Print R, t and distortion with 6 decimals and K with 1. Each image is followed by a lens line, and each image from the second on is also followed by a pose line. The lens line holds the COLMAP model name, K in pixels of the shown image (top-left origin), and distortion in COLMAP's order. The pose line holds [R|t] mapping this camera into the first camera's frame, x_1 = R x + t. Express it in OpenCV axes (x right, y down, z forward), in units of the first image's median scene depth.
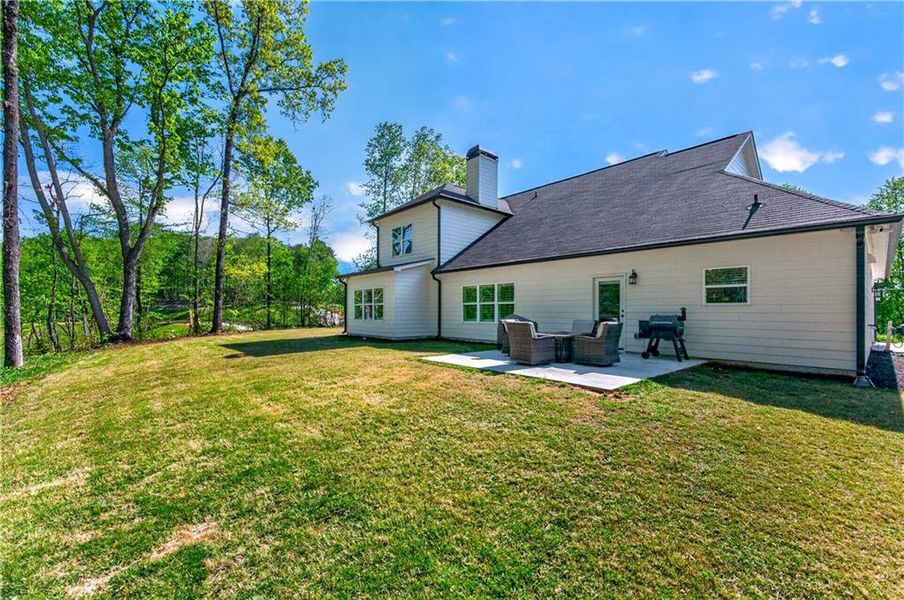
lens RADIAL K [[359.5, 0, 452.0], [0, 359.5, 300.0], [0, 0, 1]] dist [-0.034739, 0.000013]
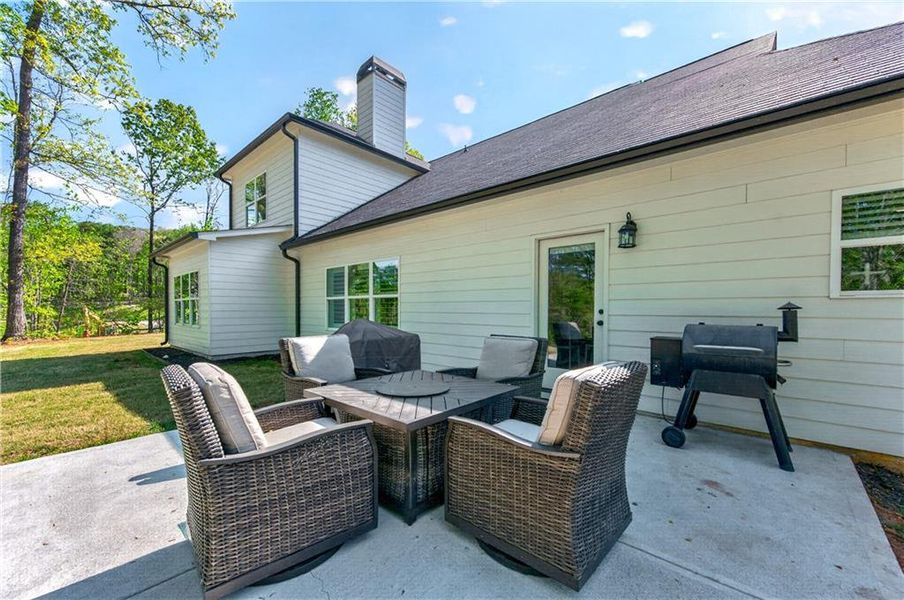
lens RADIAL K [[353.3, 0, 451.7], [0, 353.3, 294.7], [0, 0, 1]] dist [0.003563, 0.000106]
pose [[0.993373, -0.006041, 0.114778, 0.160168], [0.006021, 0.999982, 0.000523, 0.005493], [-0.114779, 0.000171, 0.993391, 0.384474]]
